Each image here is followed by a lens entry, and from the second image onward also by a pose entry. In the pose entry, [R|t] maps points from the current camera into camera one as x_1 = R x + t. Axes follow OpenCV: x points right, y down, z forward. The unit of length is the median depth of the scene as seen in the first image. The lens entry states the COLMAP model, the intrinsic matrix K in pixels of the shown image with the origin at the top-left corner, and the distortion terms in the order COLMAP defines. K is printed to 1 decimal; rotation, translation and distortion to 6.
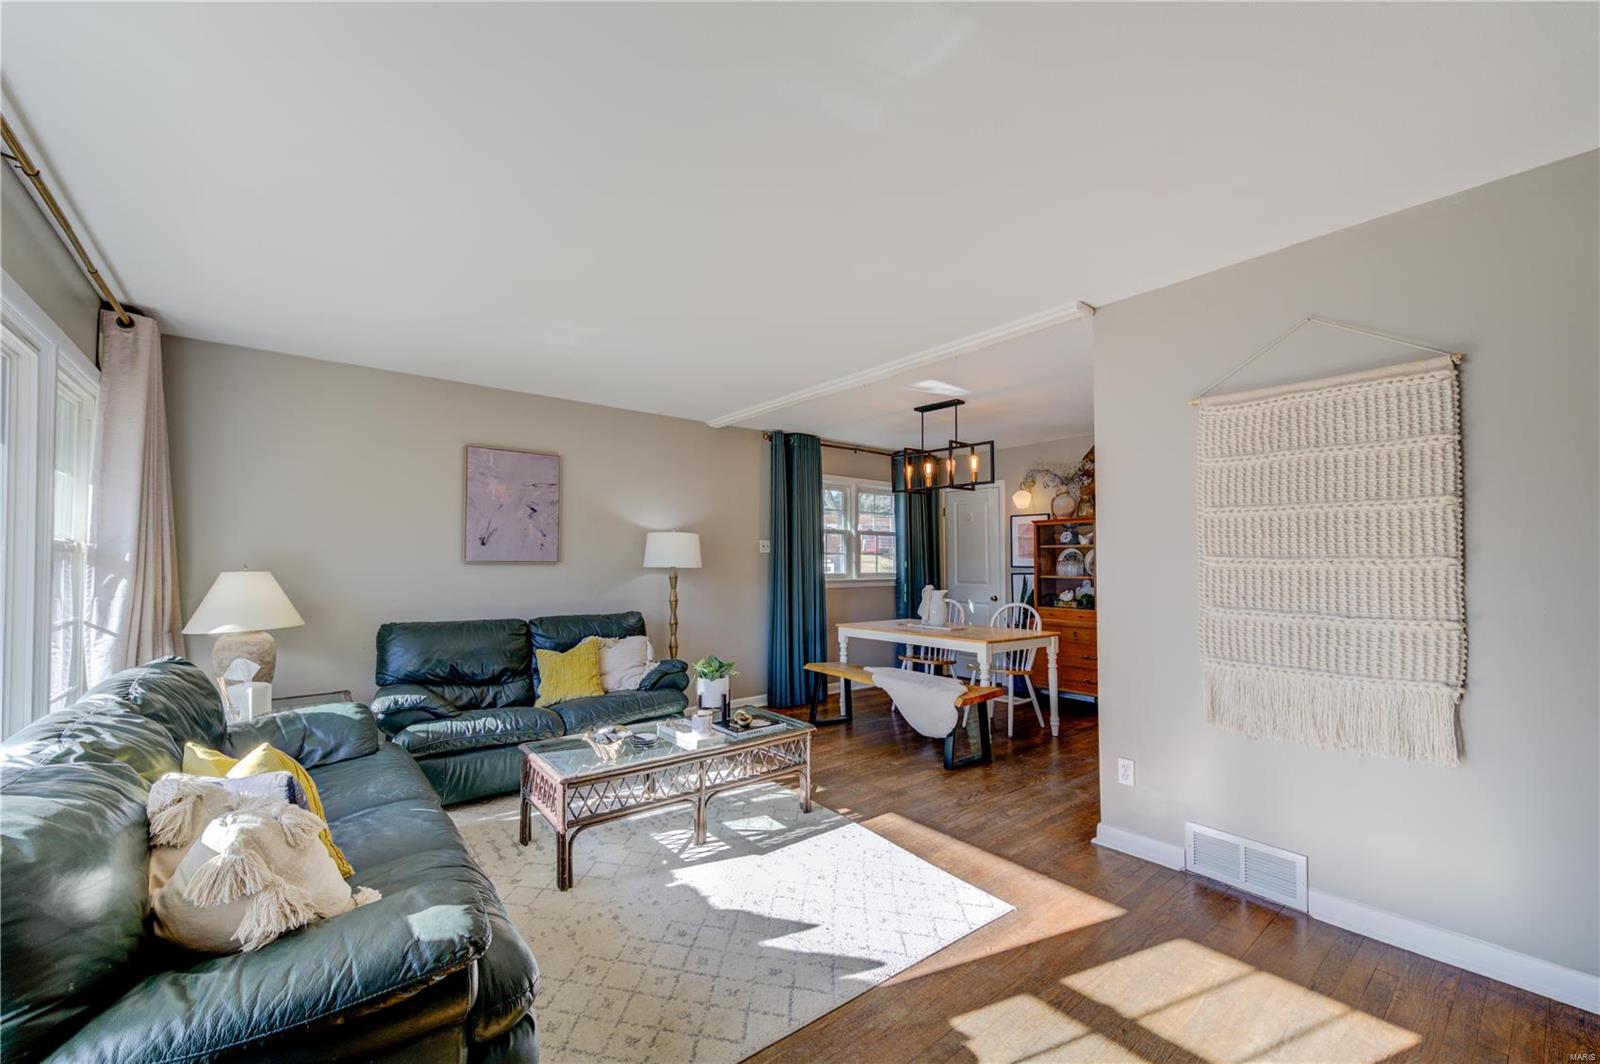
lens RADIAL K [[628.4, 0, 810.0], [0, 628.4, 538.8], [0, 0, 1]] dist [-0.009418, -0.000166]
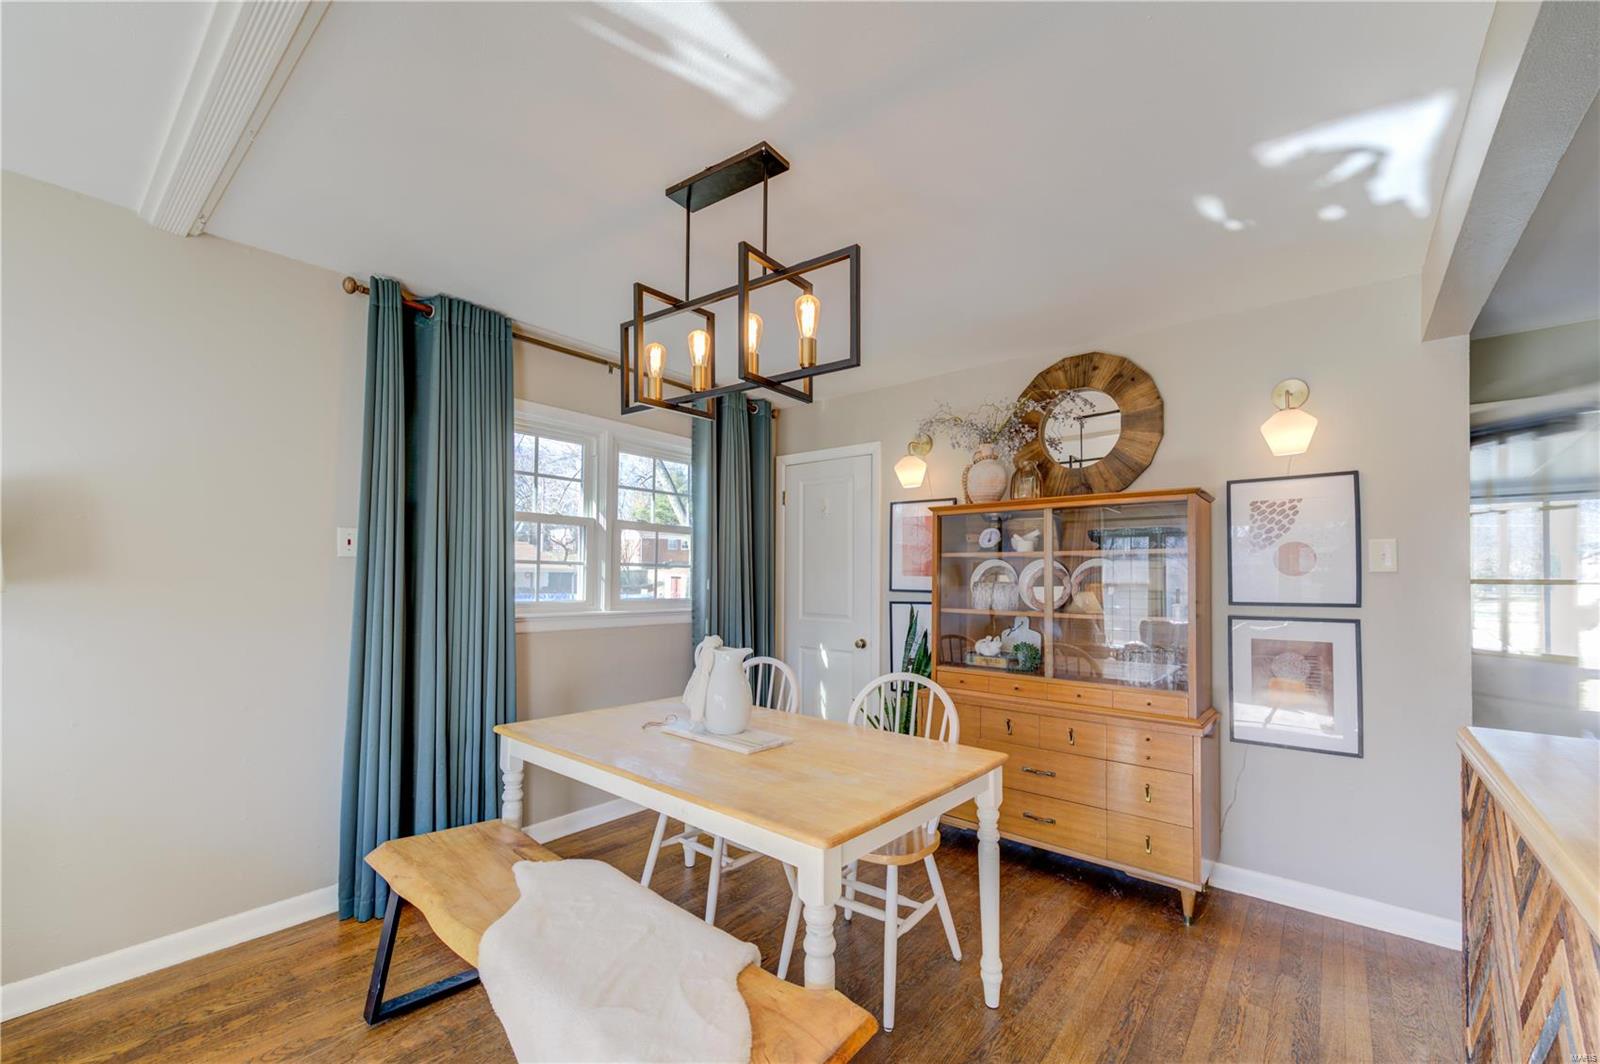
lens RADIAL K [[653.6, 0, 813.7], [0, 653.6, 538.8], [0, 0, 1]] dist [-0.001614, -0.000069]
pose [[0.979163, 0.022600, 0.201812, 0.142725], [-0.018613, 0.999593, -0.021633, 0.012788], [-0.202219, 0.017425, 0.979185, 0.469060]]
